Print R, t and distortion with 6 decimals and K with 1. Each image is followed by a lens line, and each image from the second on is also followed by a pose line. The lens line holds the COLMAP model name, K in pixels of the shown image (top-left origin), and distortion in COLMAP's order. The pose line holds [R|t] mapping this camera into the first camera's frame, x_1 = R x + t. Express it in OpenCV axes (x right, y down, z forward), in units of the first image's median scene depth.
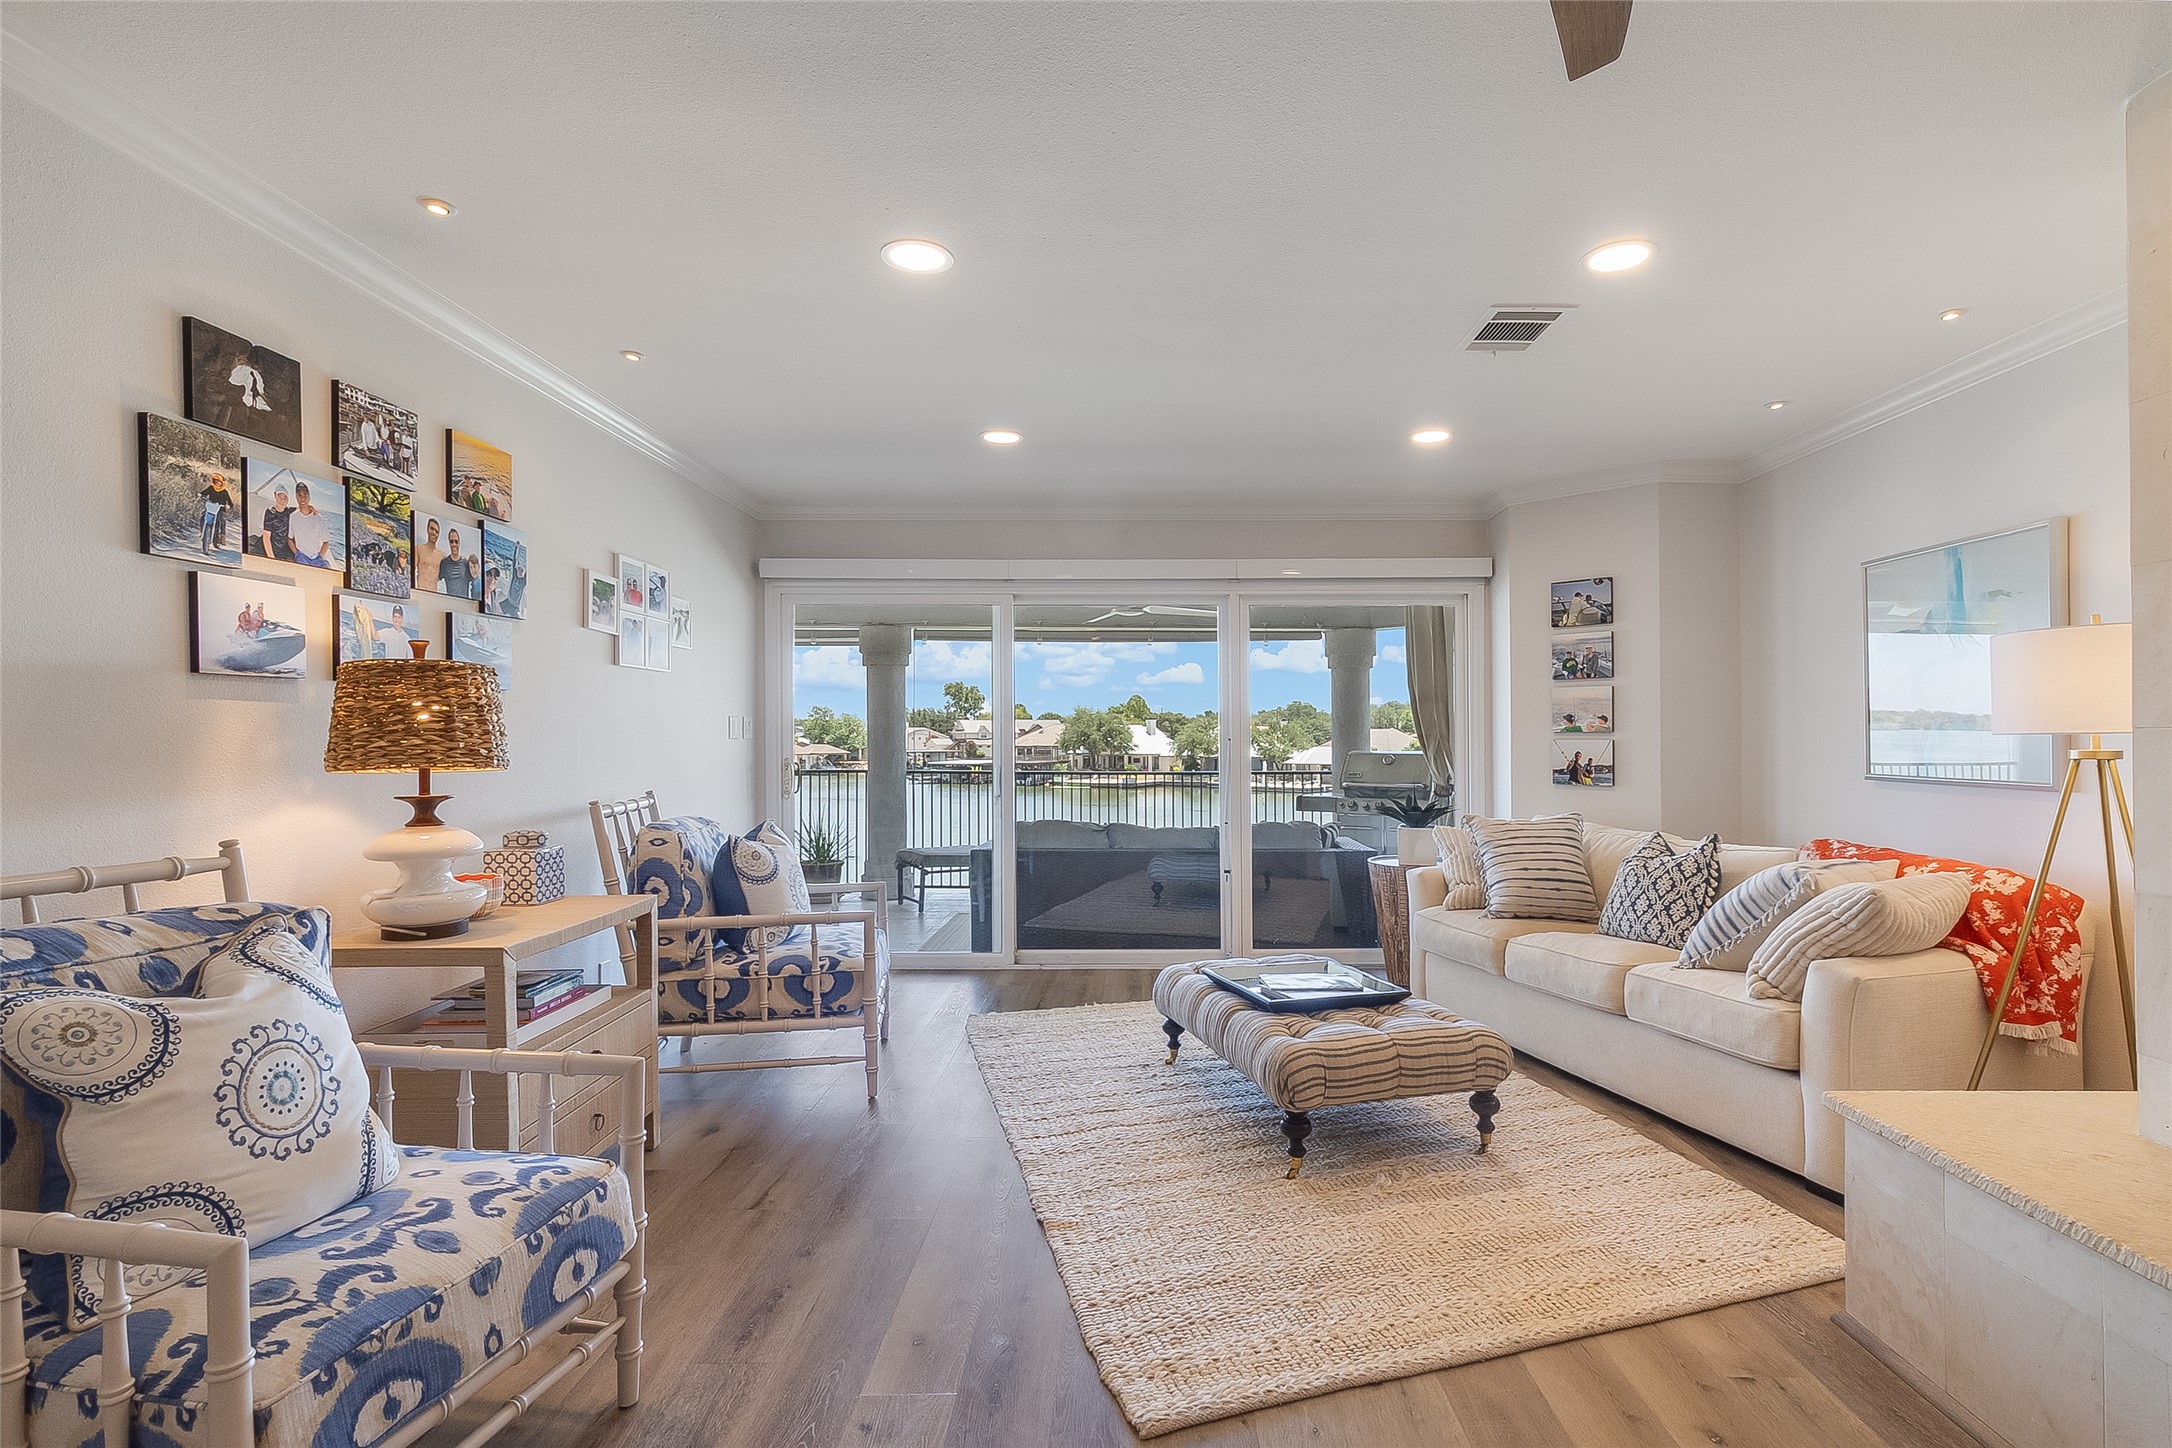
lens RADIAL K [[1029.7, 0, 1107.4], [0, 1029.7, 746.0], [0, 0, 1]] dist [-0.003823, 0.001794]
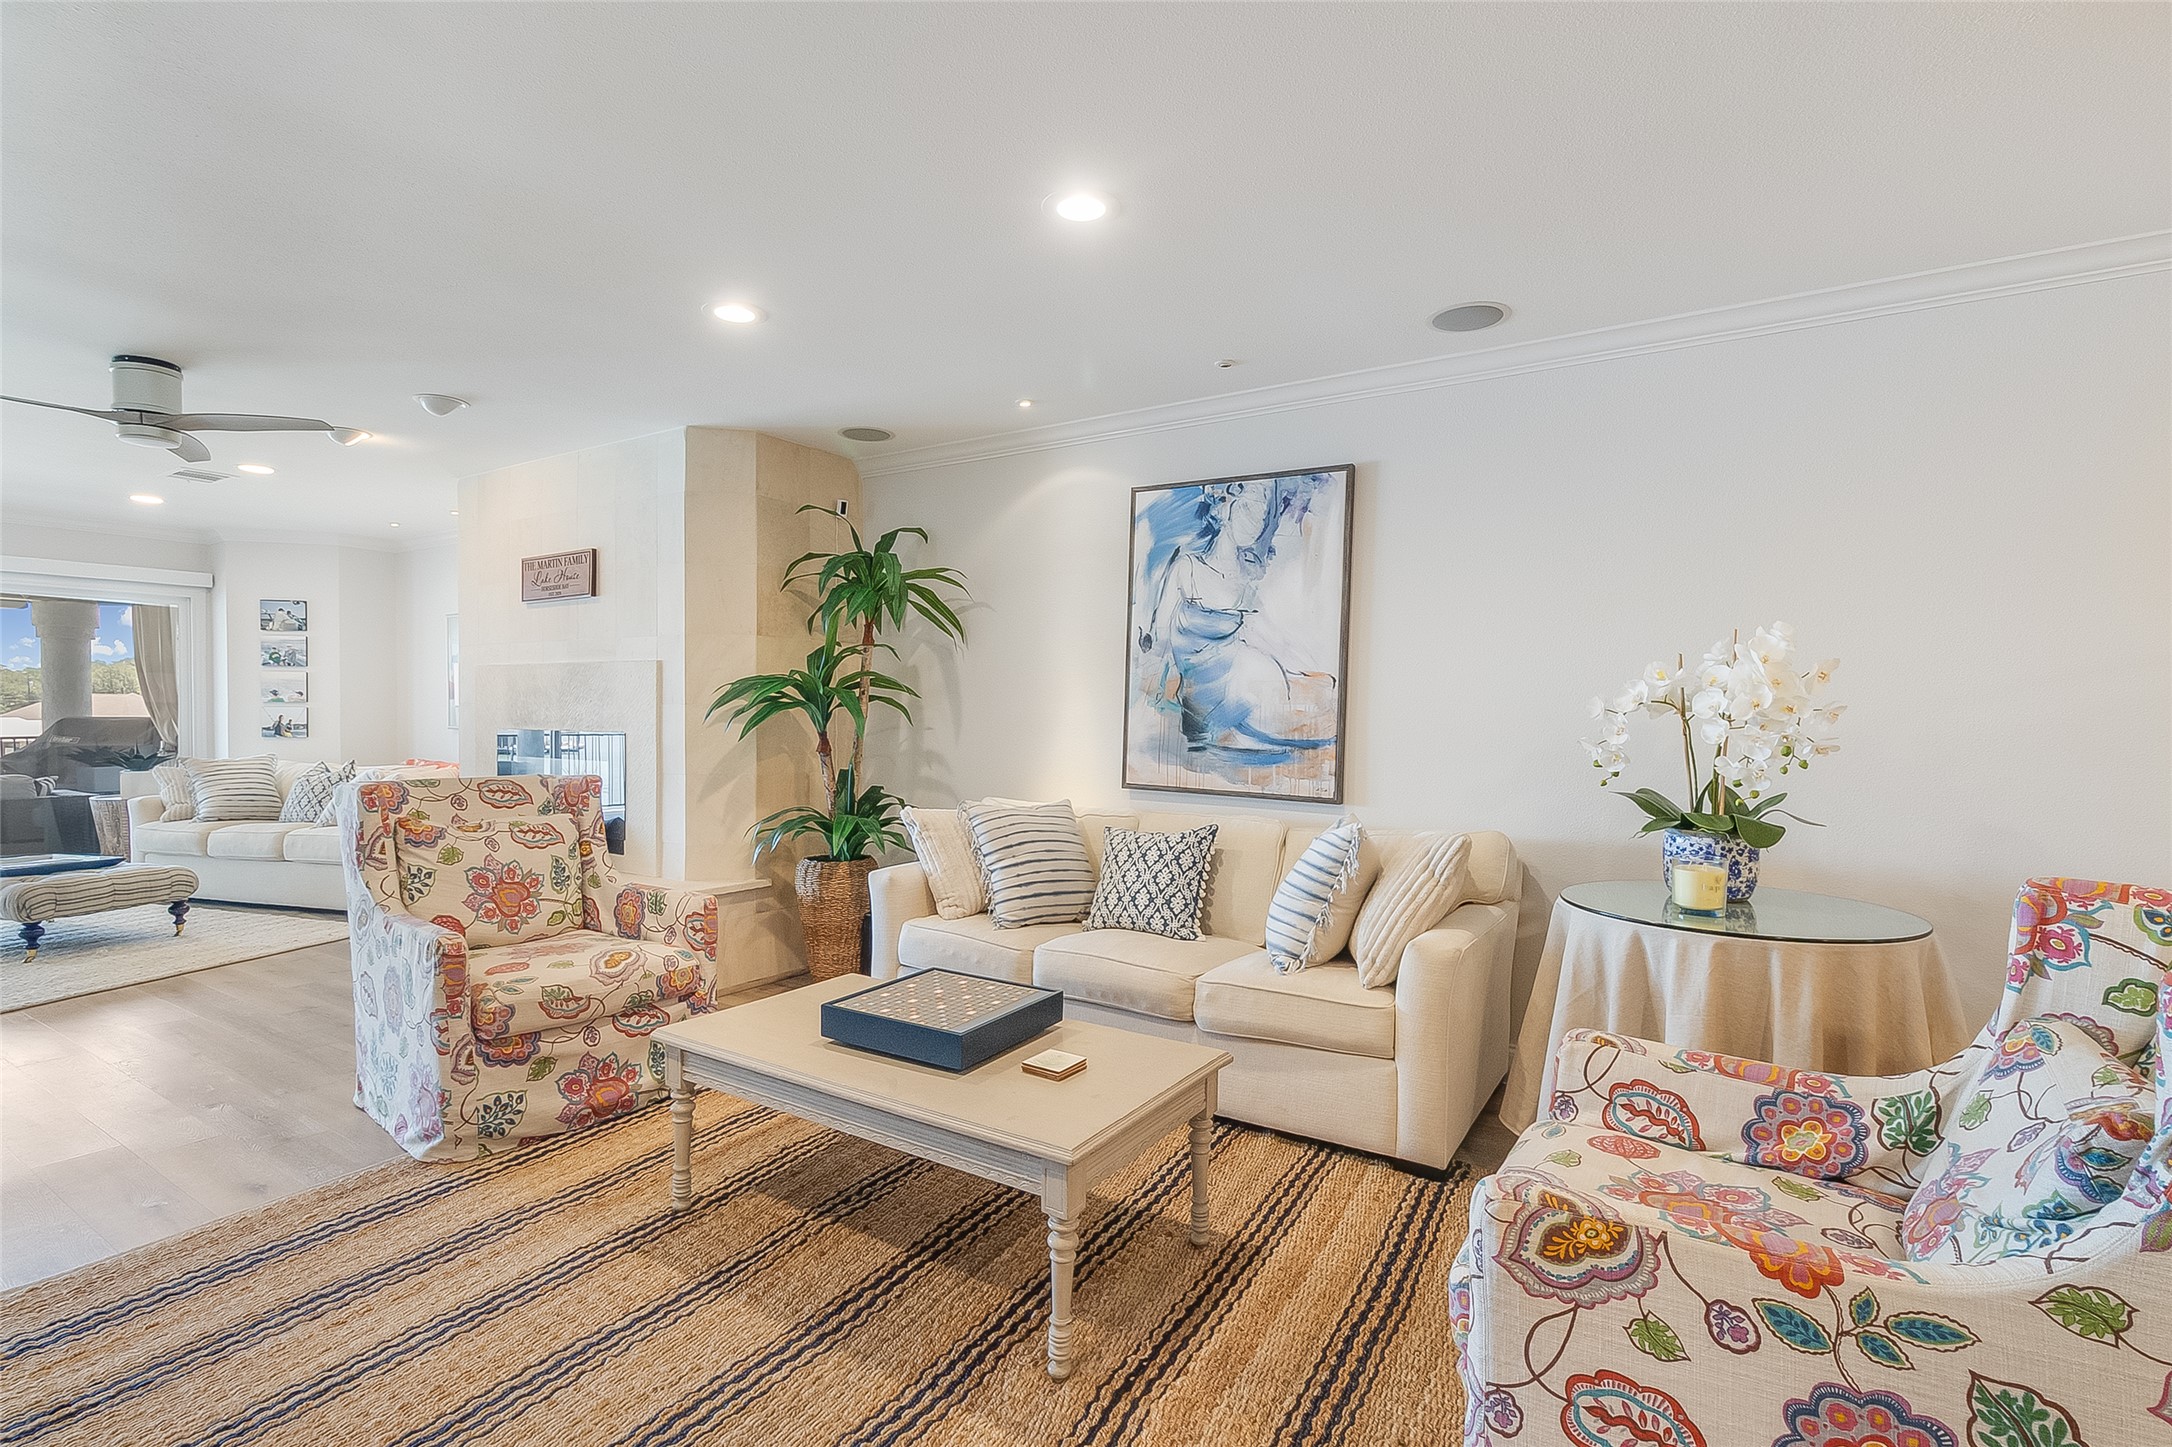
lens RADIAL K [[1029.7, 0, 1092.3], [0, 1029.7, 724.3], [0, 0, 1]] dist [-0.003823, 0.001794]
pose [[0.522266, 0.001618, 0.852781, -0.258464], [-0.004923, 0.999987, 0.001118, 0.014972], [-0.852768, -0.004782, 0.522267, -1.015585]]
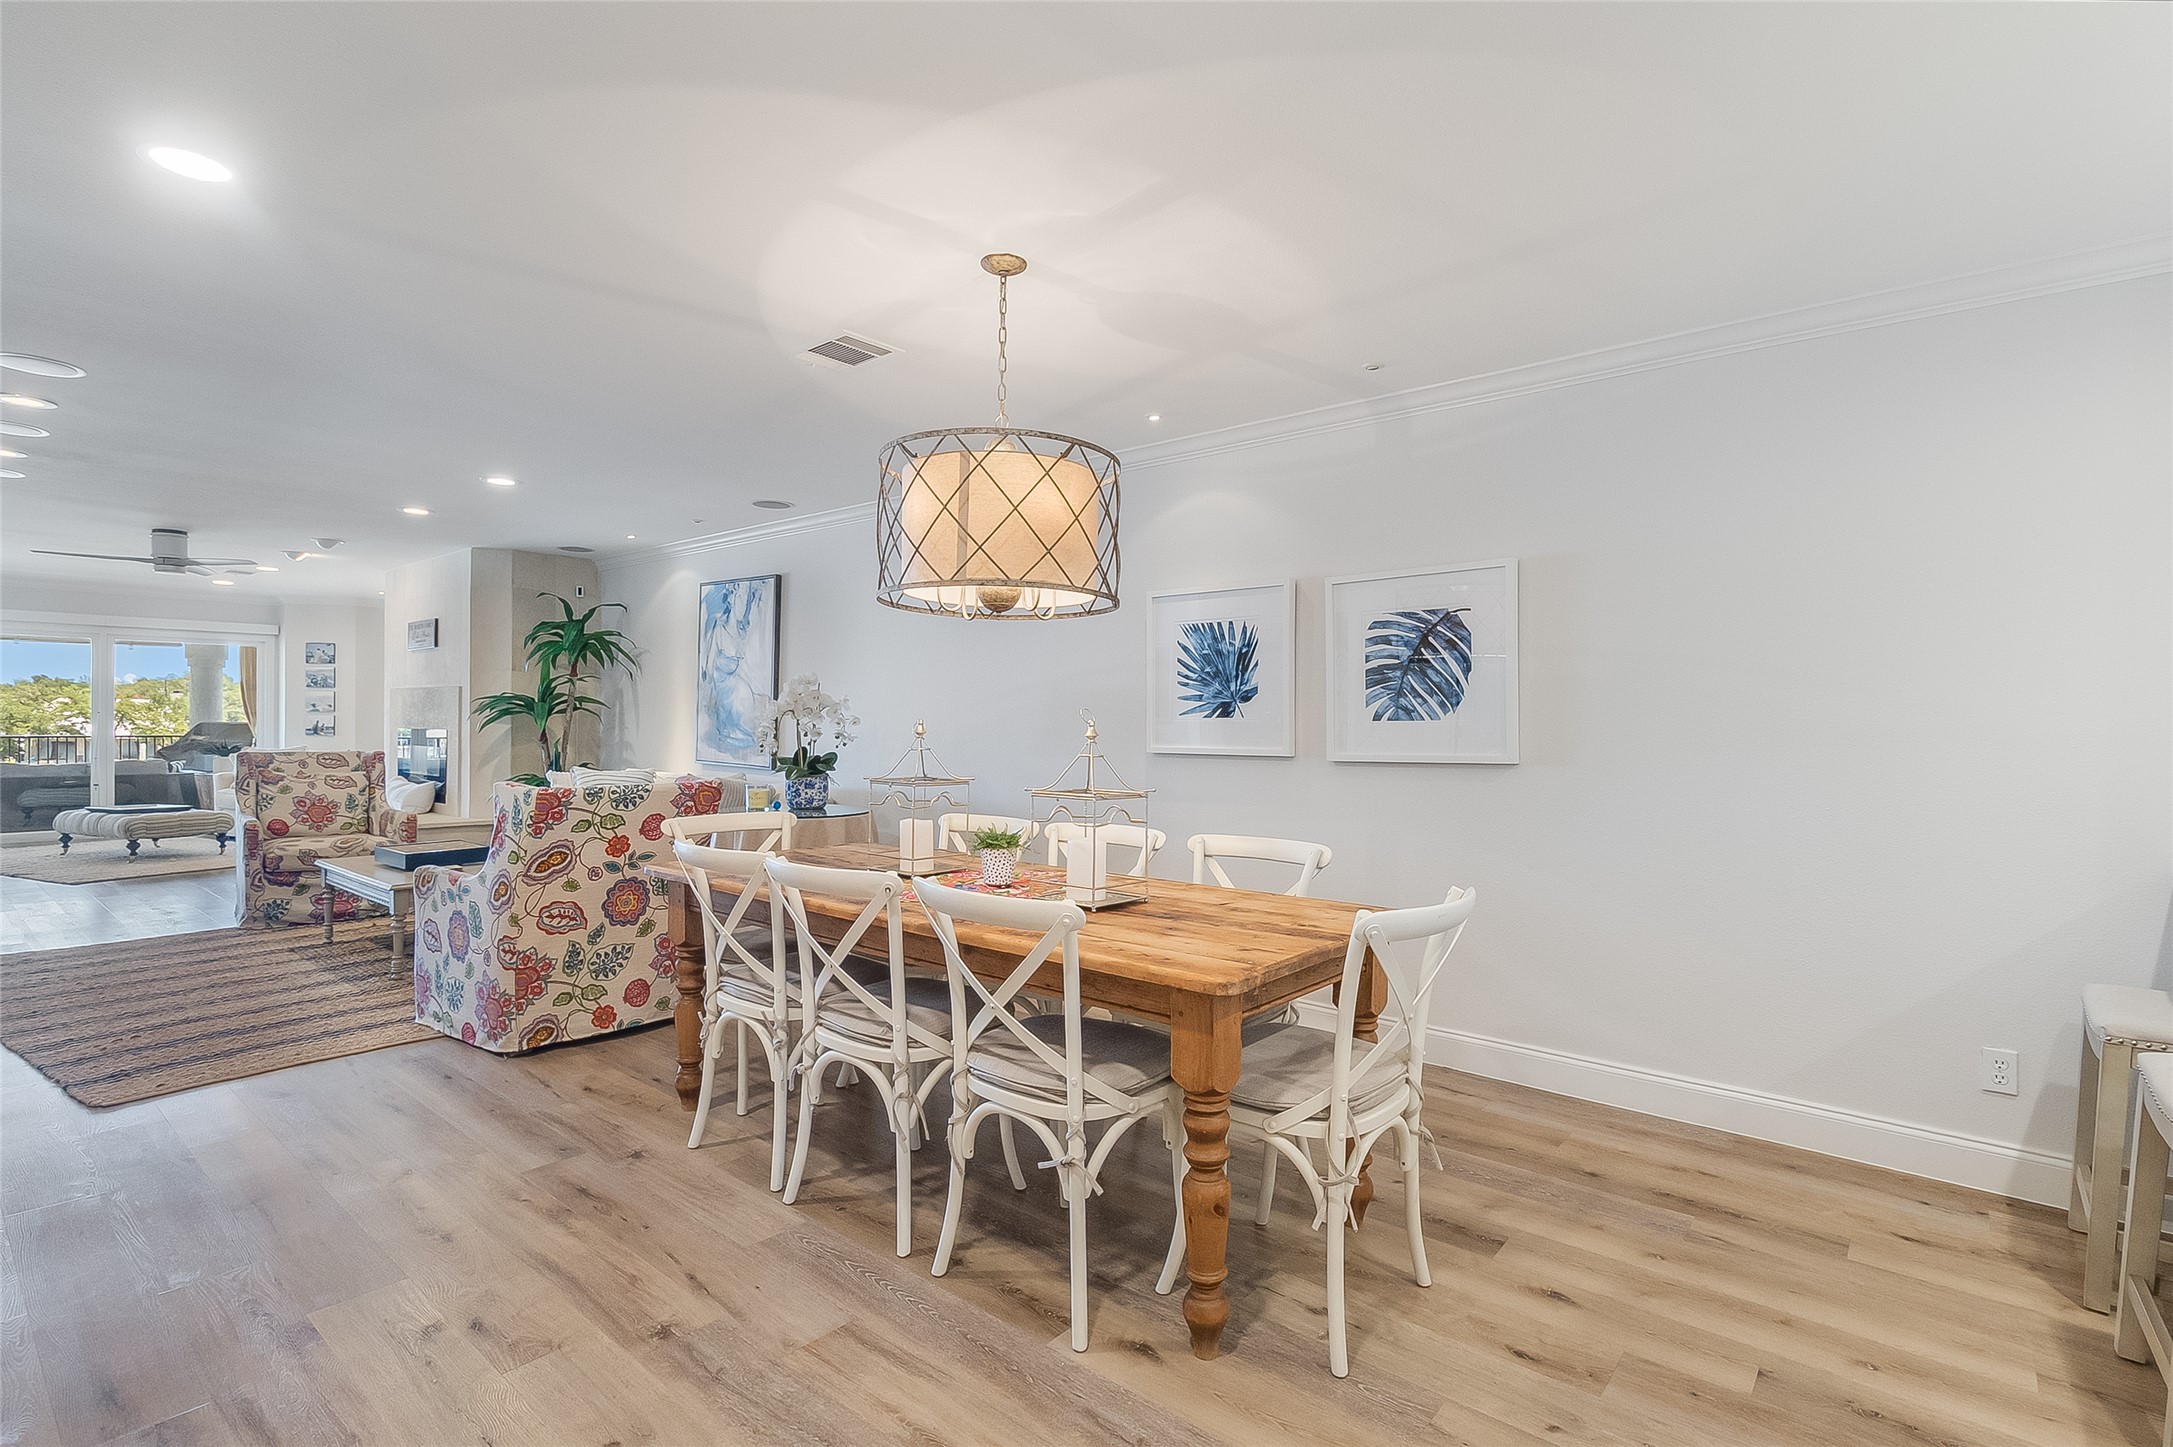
lens RADIAL K [[1030.2, 0, 1084.1], [0, 1030.2, 714.3], [0, 0, 1]] dist [-0.003823, 0.001794]
pose [[0.628050, 0.019525, 0.777928, -0.293700], [-0.008323, 0.999797, -0.018374, 0.025487], [-0.778128, 0.005065, 0.628085, -2.165943]]
